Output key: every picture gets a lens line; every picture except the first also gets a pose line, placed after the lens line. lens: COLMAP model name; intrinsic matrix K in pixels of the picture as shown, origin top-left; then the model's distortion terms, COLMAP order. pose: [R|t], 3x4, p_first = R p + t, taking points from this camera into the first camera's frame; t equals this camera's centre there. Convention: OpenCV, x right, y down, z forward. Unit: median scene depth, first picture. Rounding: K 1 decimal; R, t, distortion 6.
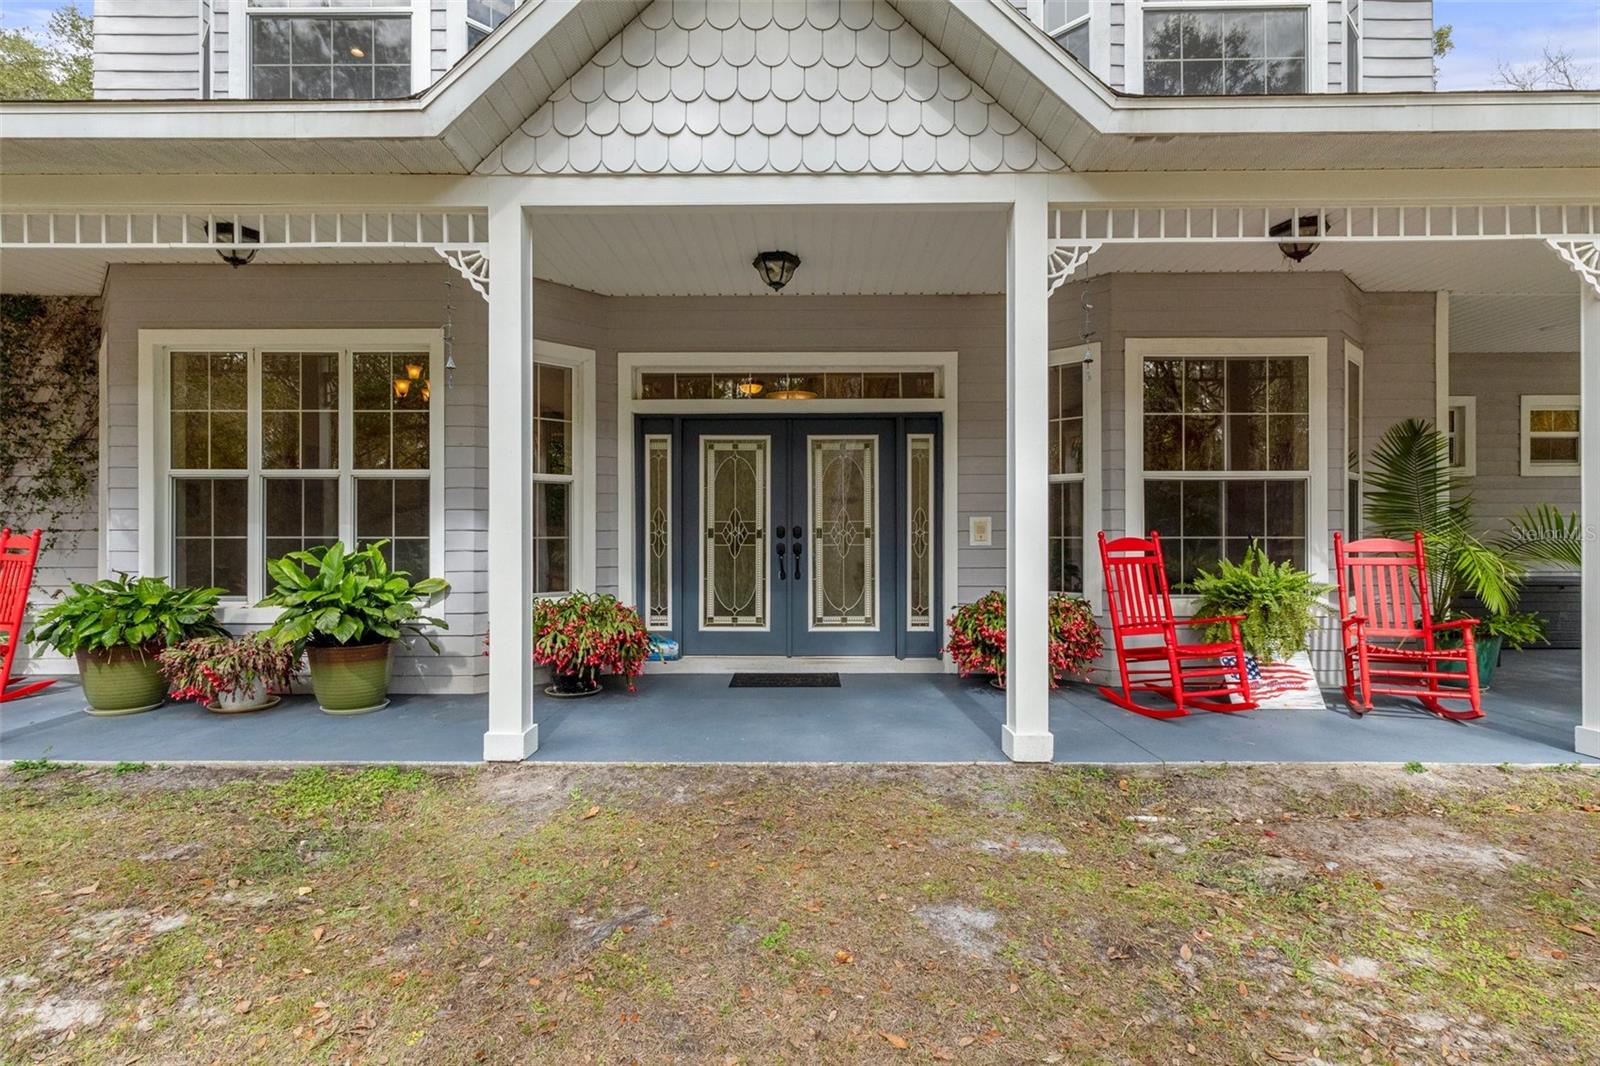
lens RADIAL K [[798.4, 0, 794.0], [0, 798.4, 527.8], [0, 0, 1]] dist [0.011401, -0.001773]
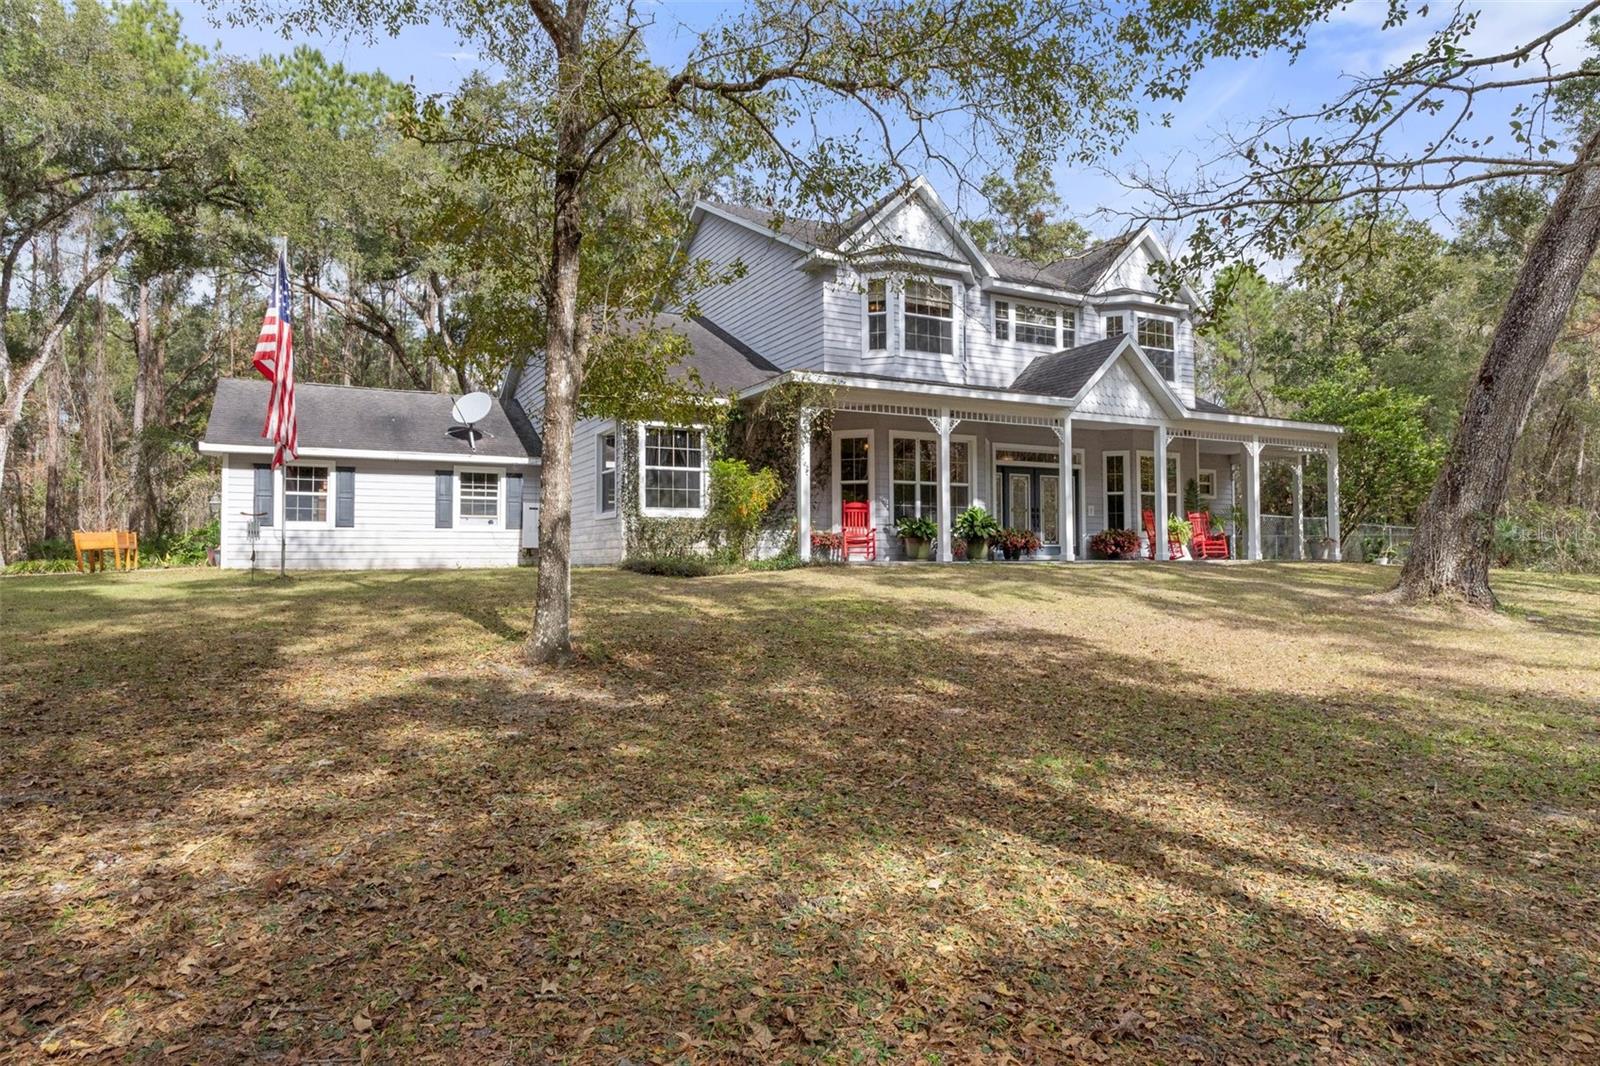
lens RADIAL K [[970.1, 0, 805.7], [0, 970.1, 528.9], [0, 0, 1]] dist [-0.002596, -0.001128]
pose [[0.873599, 0.012714, 0.486479, -2.395168], [-0.000063, 0.999662, -0.026013, 0.162640], [-0.486646, 0.022694, 0.873305, -1.579319]]
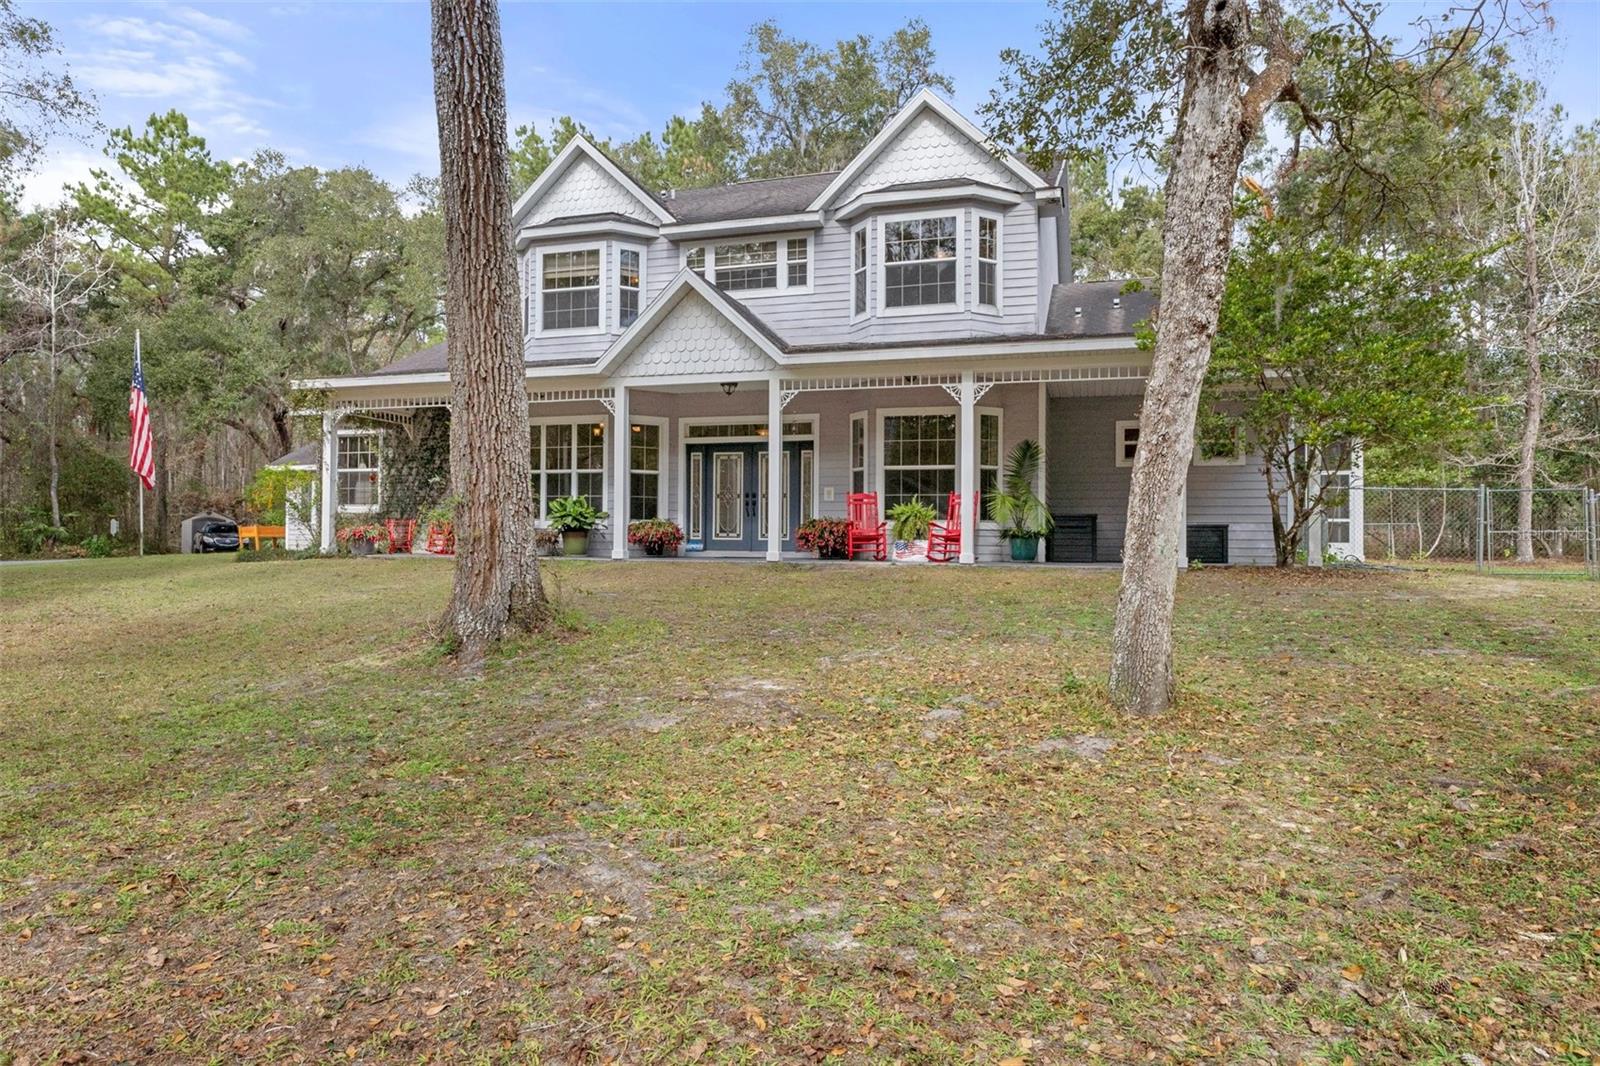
lens RADIAL K [[970.1, 0, 798.9], [0, 970.1, 547.4], [0, 0, 1]] dist [-0.002596, -0.001128]
pose [[0.960273, 0.010206, -0.278876, 0.911322], [-0.007362, 0.999910, 0.011242, 0.124084], [0.278966, -0.008742, 0.960261, -1.623726]]
